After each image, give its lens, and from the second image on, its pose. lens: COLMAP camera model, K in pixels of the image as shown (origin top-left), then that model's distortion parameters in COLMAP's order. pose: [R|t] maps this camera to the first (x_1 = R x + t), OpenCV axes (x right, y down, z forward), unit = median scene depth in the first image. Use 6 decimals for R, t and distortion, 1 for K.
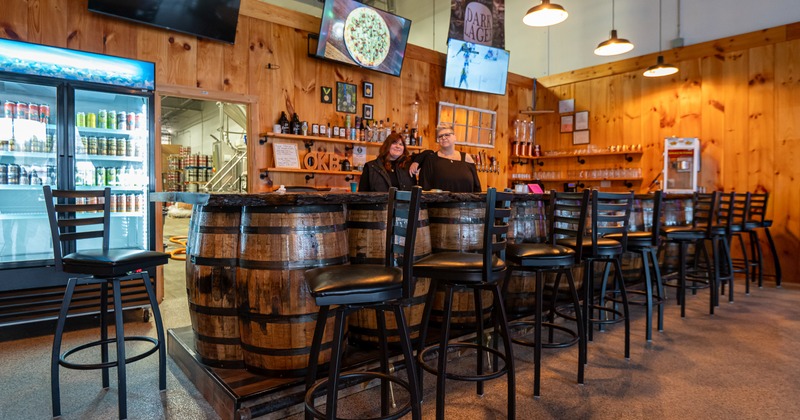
lens RADIAL K [[450.0, 0, 397.2], [0, 450.0, 205.3], [0, 0, 1]] dist [-0.025111, -0.003147]
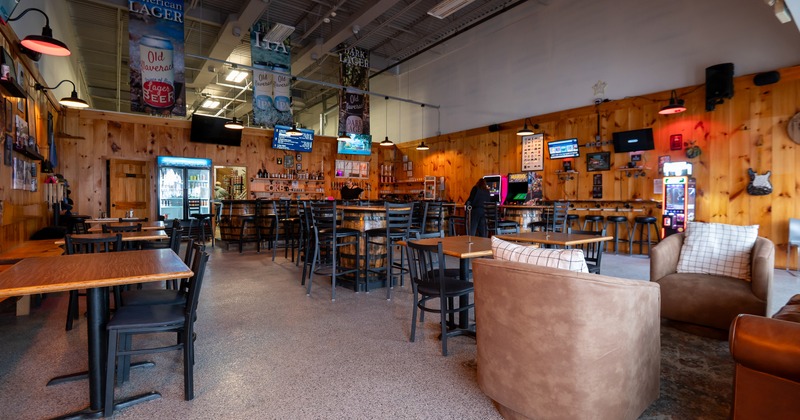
lens RADIAL K [[368.2, 0, 401.0], [0, 368.2, 209.6], [0, 0, 1]] dist [-0.016140, -0.000230]
pose [[0.999563, -0.000591, -0.029556, 0.517088], [0.000485, 0.999993, -0.003577, 0.030600], [0.029558, 0.003561, 0.999557, -0.919770]]
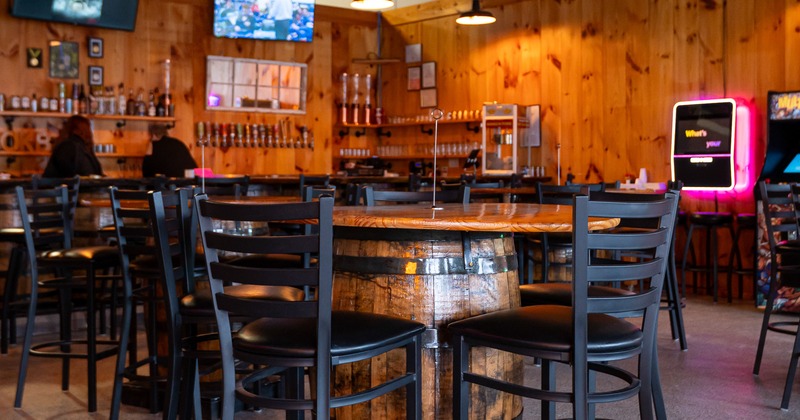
lens RADIAL K [[935.4, 0, 402.6], [0, 935.4, 207.0], [0, 0, 1]] dist [-0.034005, 0.000000]
pose [[0.999528, -0.009872, 0.029099, 0.399284], [0.009711, 0.999937, 0.005686, 0.016894], [-0.029154, -0.005401, 0.999560, -0.610131]]
